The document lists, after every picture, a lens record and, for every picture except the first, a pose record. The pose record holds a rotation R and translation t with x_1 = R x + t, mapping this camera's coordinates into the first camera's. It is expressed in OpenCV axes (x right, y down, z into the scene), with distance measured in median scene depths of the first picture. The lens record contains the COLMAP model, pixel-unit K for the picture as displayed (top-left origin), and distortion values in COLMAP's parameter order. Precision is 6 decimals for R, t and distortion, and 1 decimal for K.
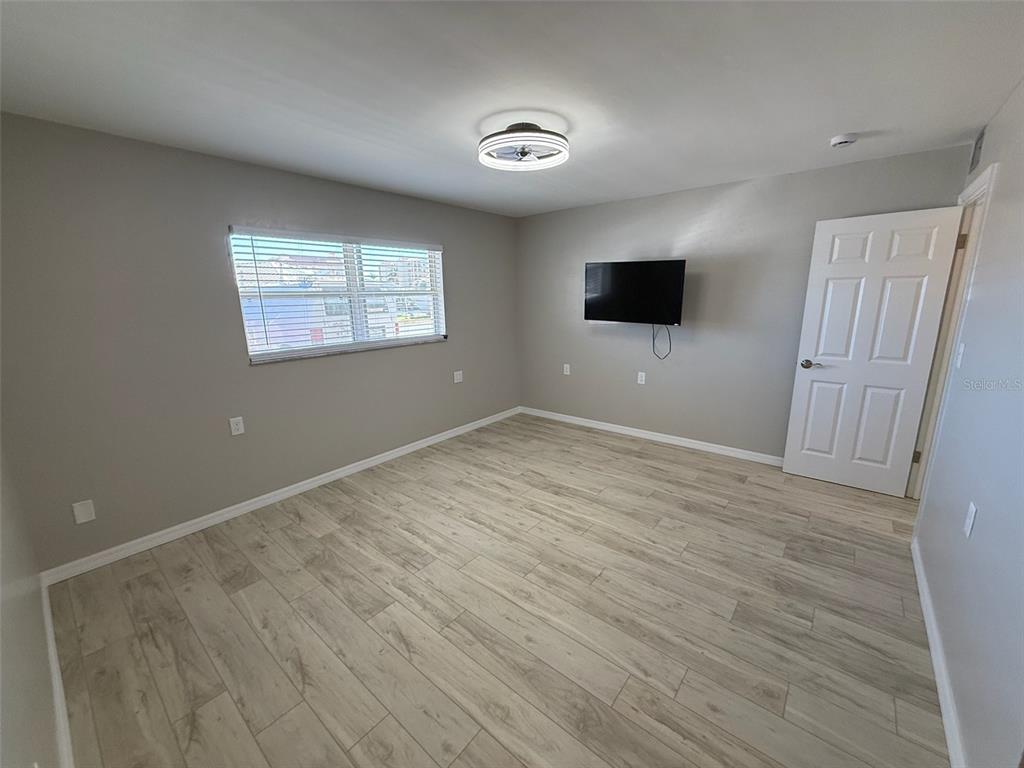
lens RADIAL K [[407.7, 0, 510.6], [0, 407.7, 385.3], [0, 0, 1]] dist [-0.000246, -0.000017]
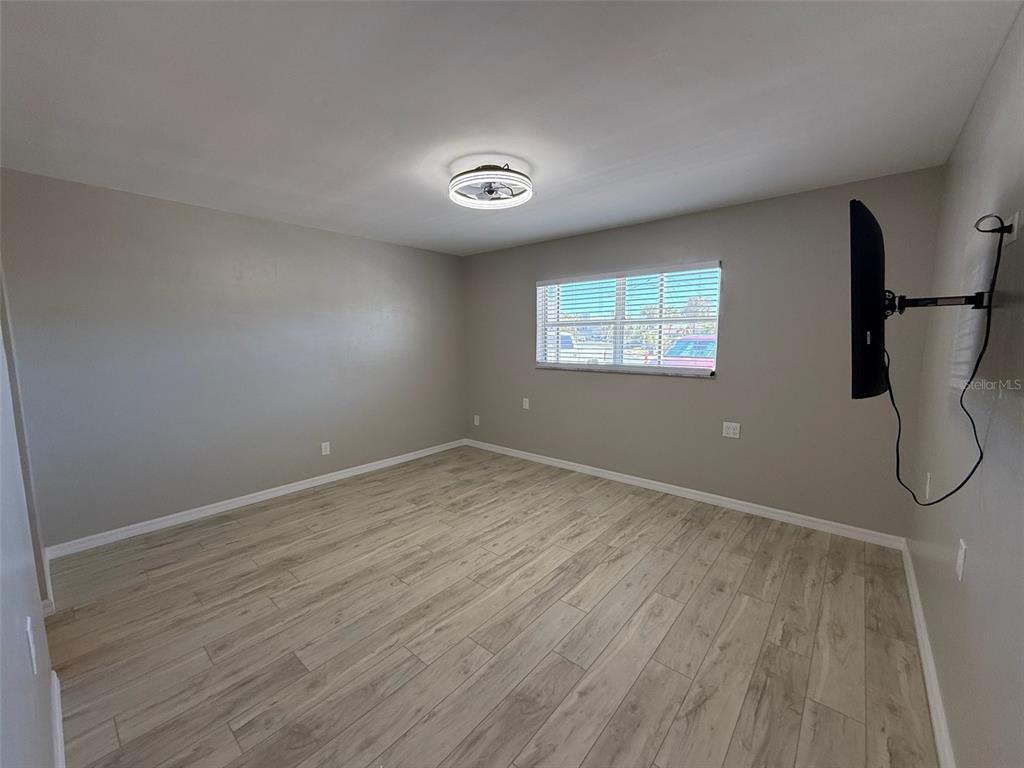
lens RADIAL K [[407.7, 0, 510.6], [0, 407.7, 385.3], [0, 0, 1]] dist [-0.000246, -0.000017]
pose [[-0.014274, 0.136279, -0.990568, 0.952683], [-0.212593, 0.967604, 0.136183, -0.182890], [0.977037, 0.212531, 0.015160, 0.921516]]
